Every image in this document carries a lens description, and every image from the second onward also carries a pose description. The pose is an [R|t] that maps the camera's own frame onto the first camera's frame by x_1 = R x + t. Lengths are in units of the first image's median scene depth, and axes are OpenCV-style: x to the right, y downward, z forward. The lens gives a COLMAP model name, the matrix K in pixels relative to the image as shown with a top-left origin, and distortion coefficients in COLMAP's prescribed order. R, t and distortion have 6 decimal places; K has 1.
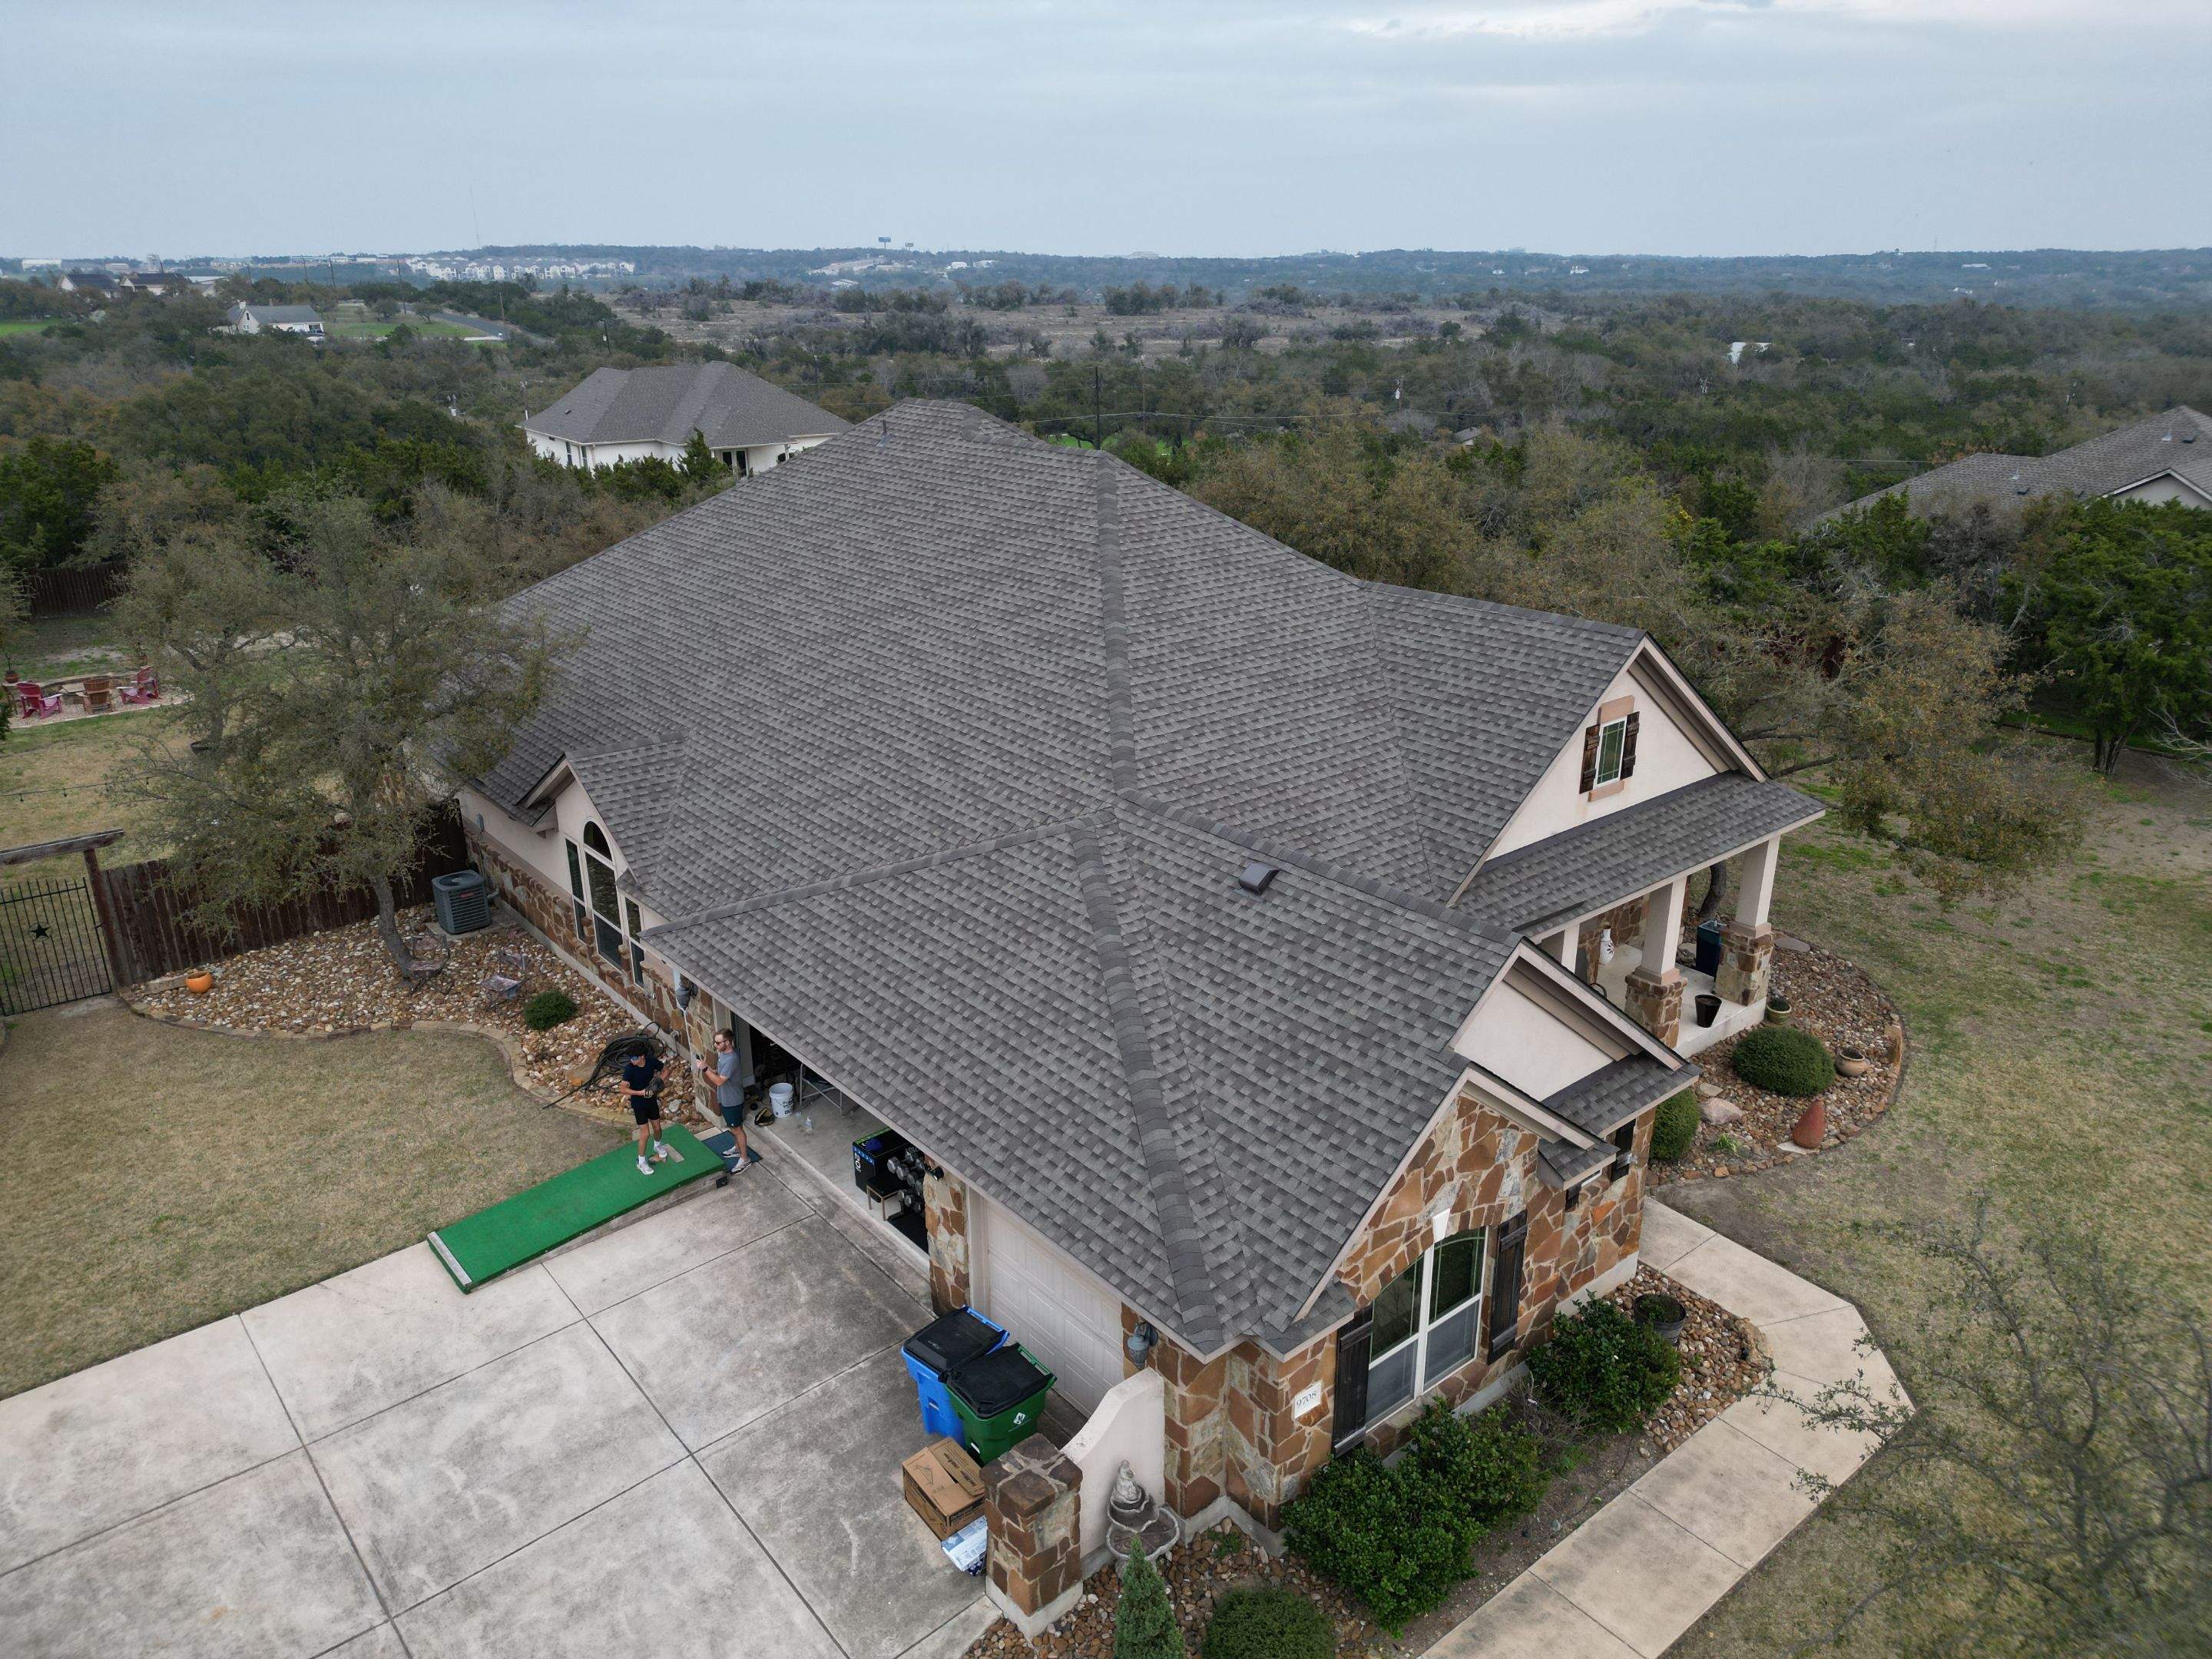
lens RADIAL K [[1539.0, 0, 1102.6], [0, 1539.0, 831.2], [0, 0, 1]] dist [0.085761, -0.095704]
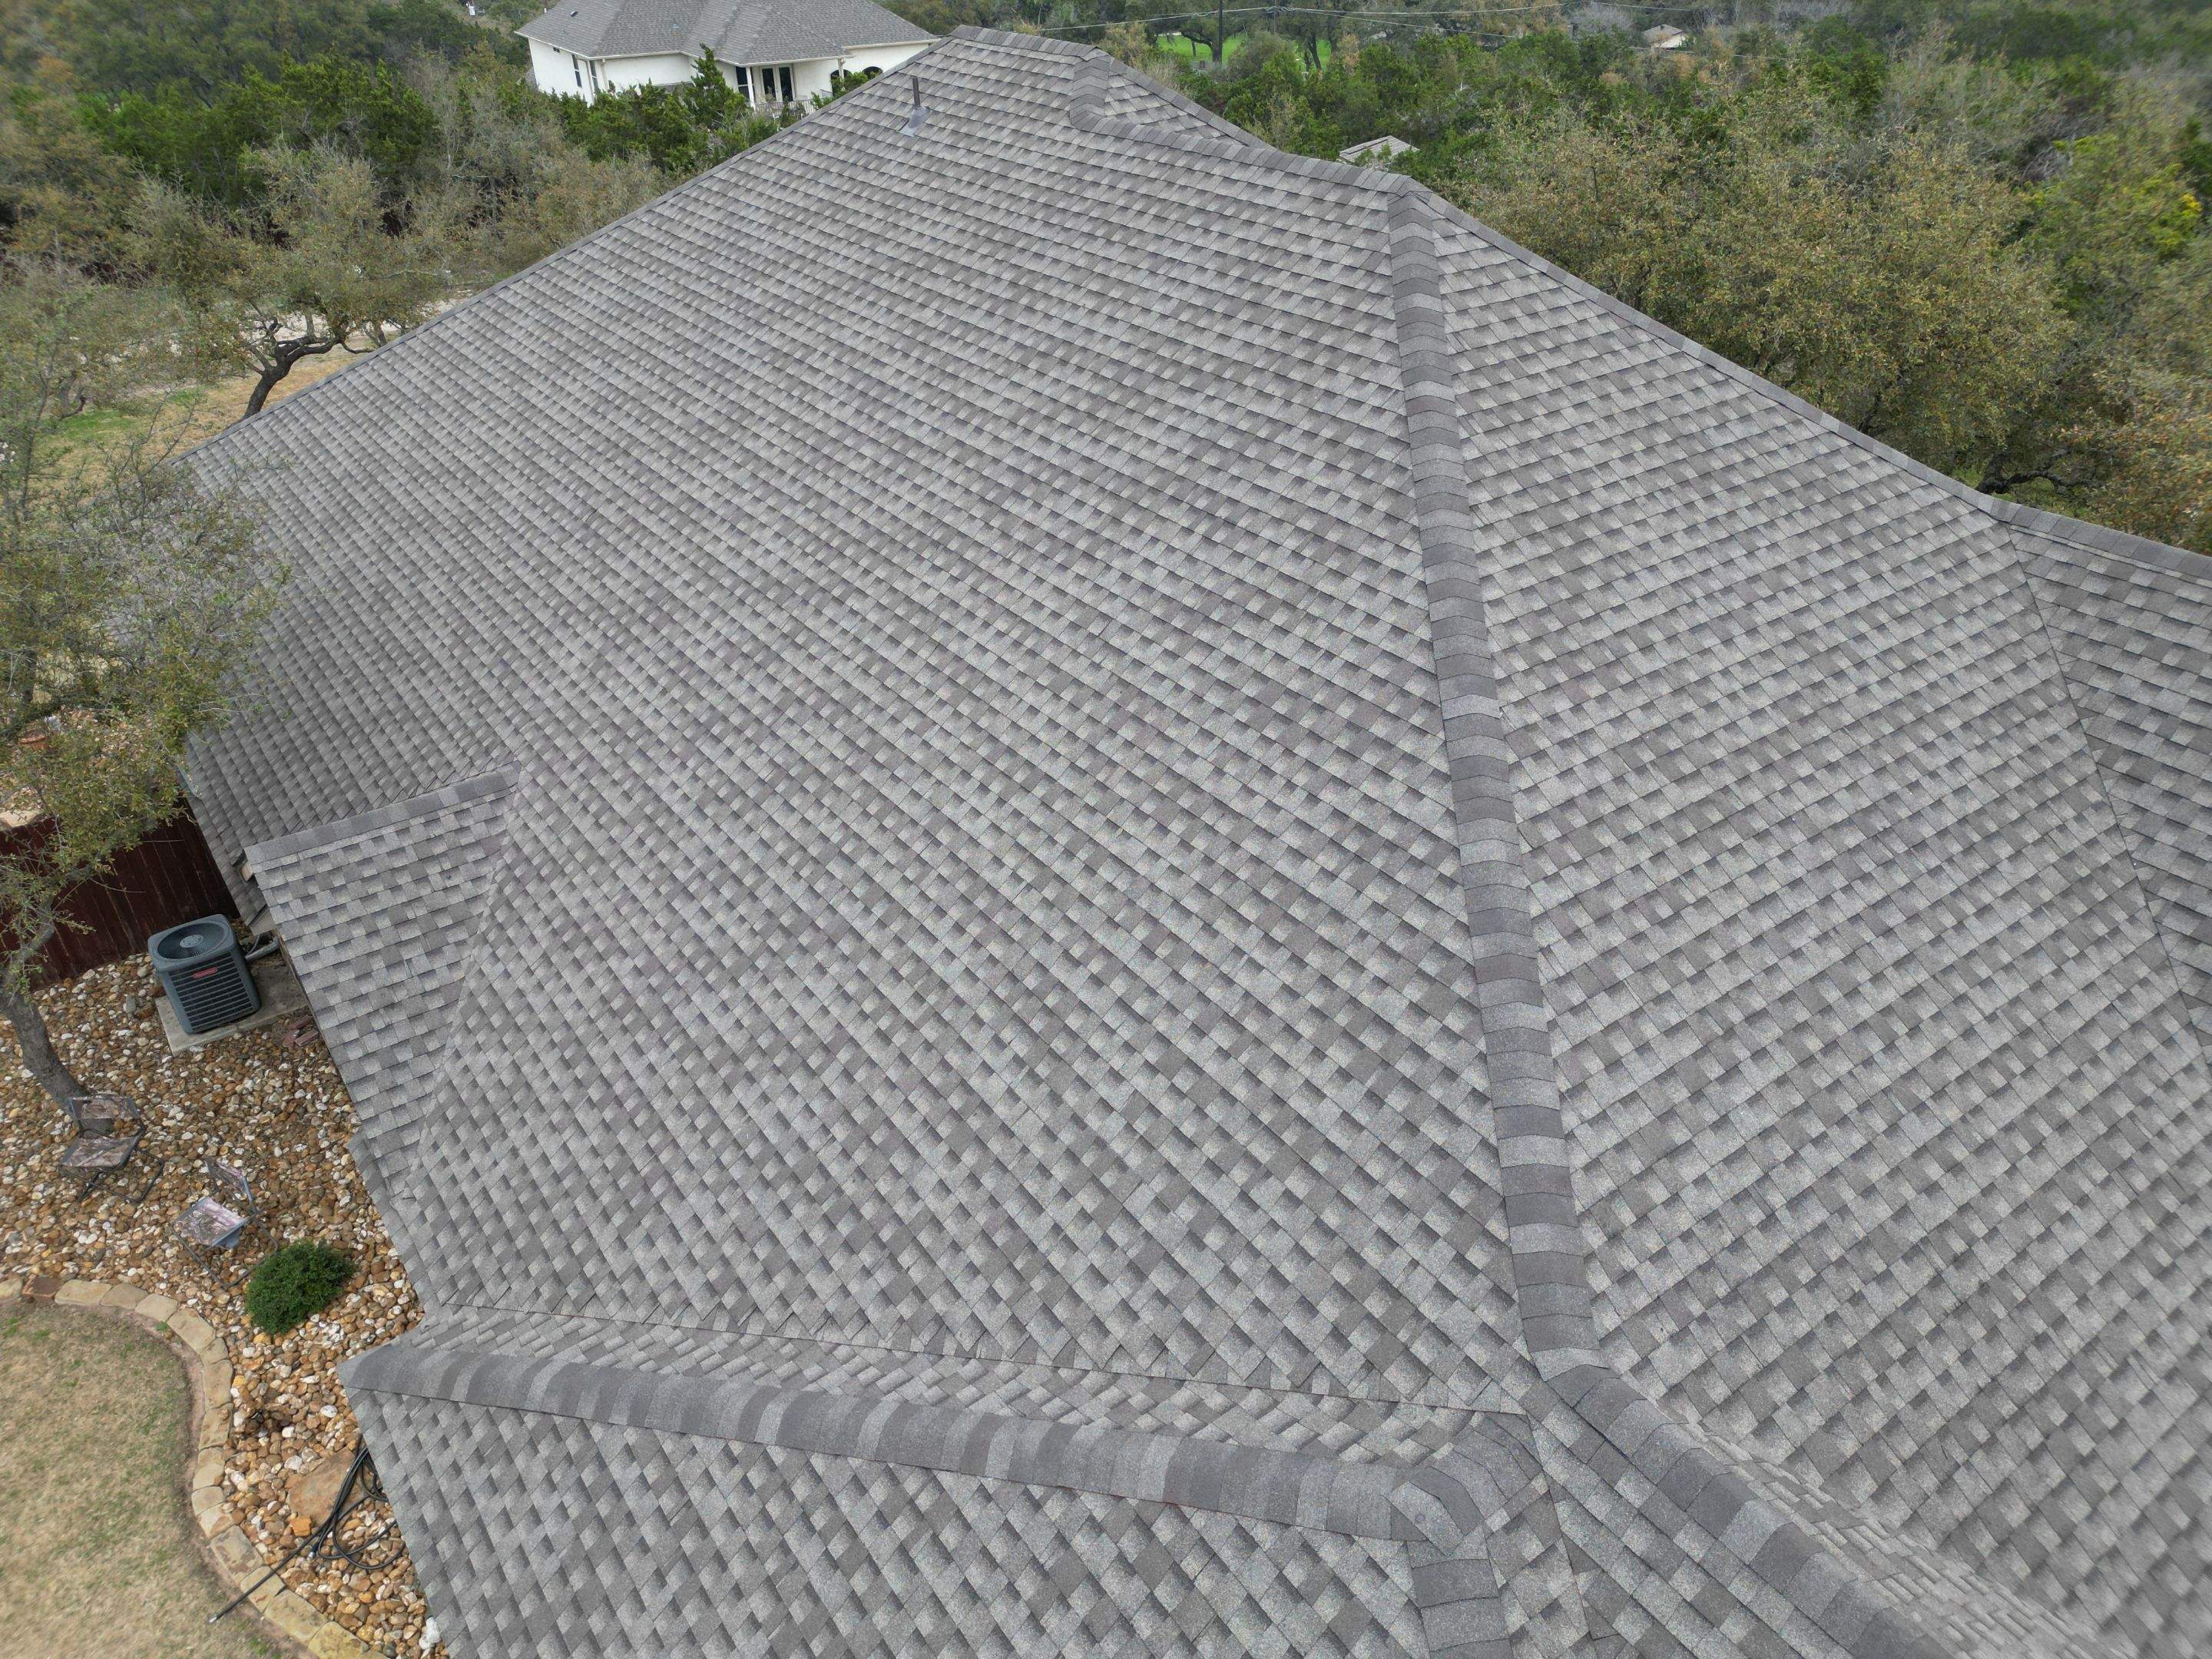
lens RADIAL K [[1539.0, 0, 1102.6], [0, 1539.0, 831.2], [0, 0, 1]] dist [0.085761, -0.095704]
pose [[0.998081, 0.028015, -0.055223, -0.064149], [-0.015262, 0.975586, 0.219086, -0.194957], [0.060012, -0.217822, 0.974142, 0.643317]]
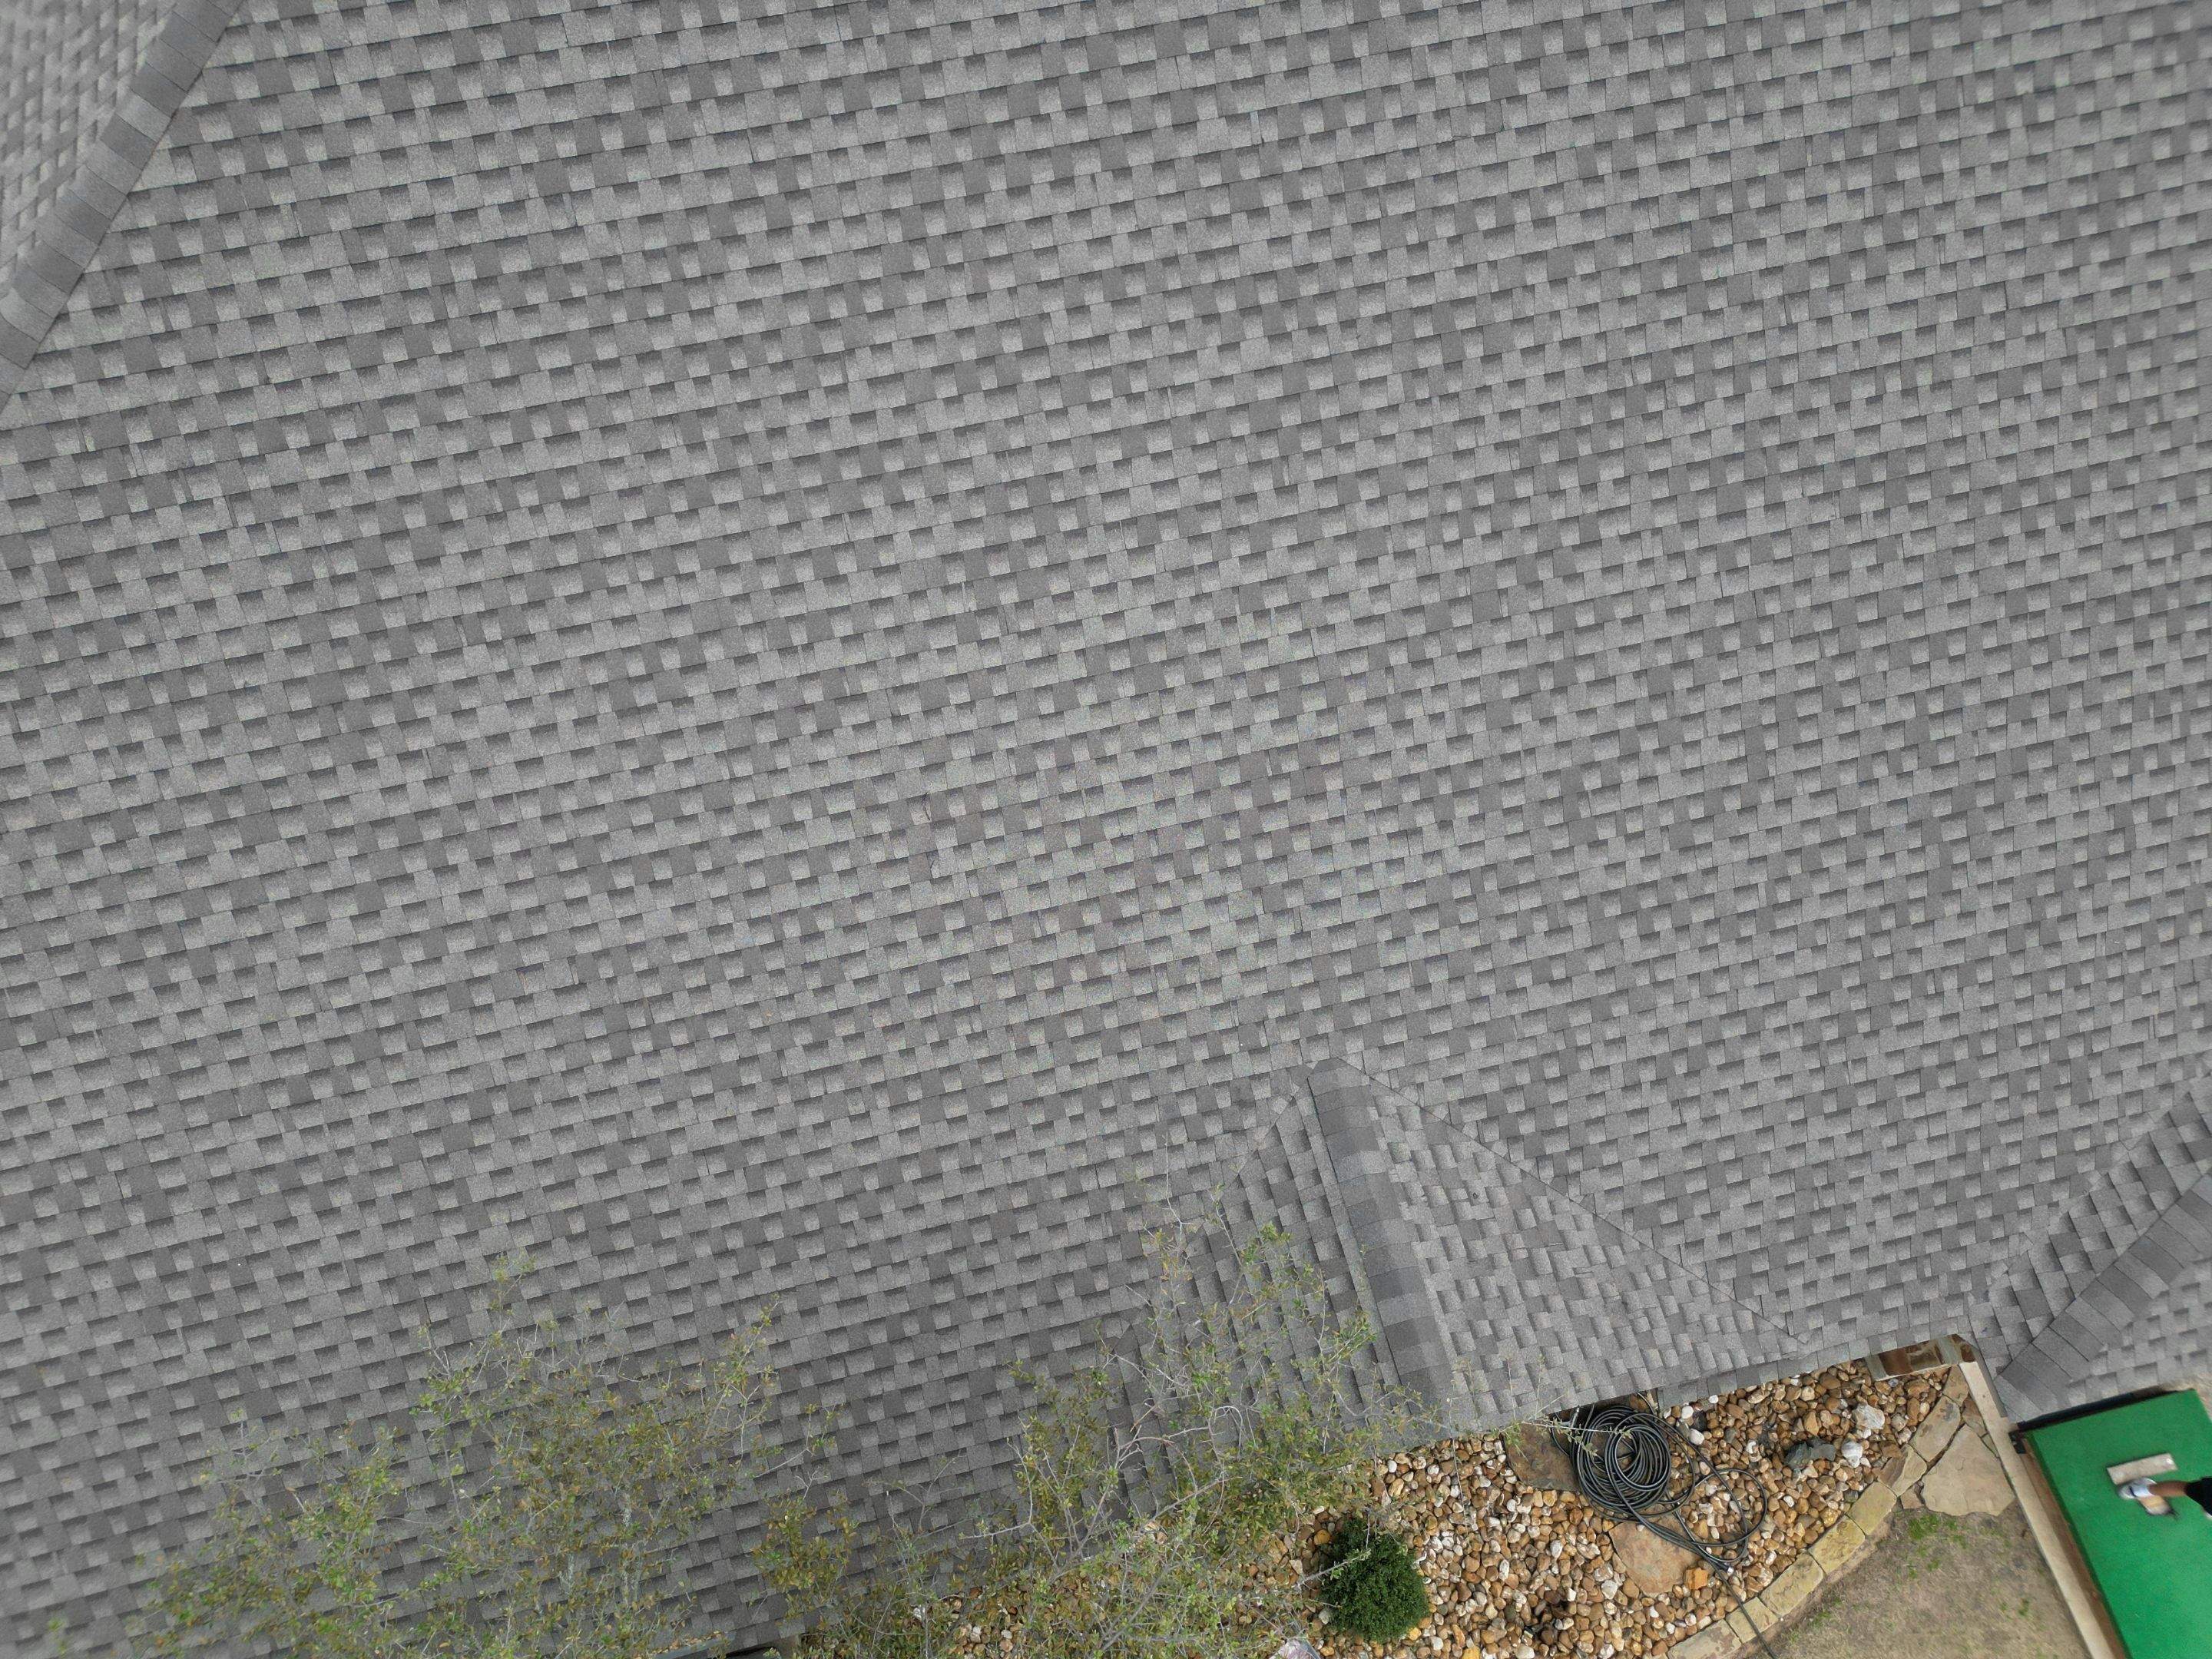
lens RADIAL K [[1529.4, 0, 1106.0], [0, 1529.4, 829.5], [0, 0, 1]] dist [0.054287, -0.044097]
pose [[0.445640, -0.814388, 0.371722, -0.466660], [0.314420, 0.531168, 0.786766, -0.474990], [-0.838180, -0.233738, 0.492769, 1.096195]]
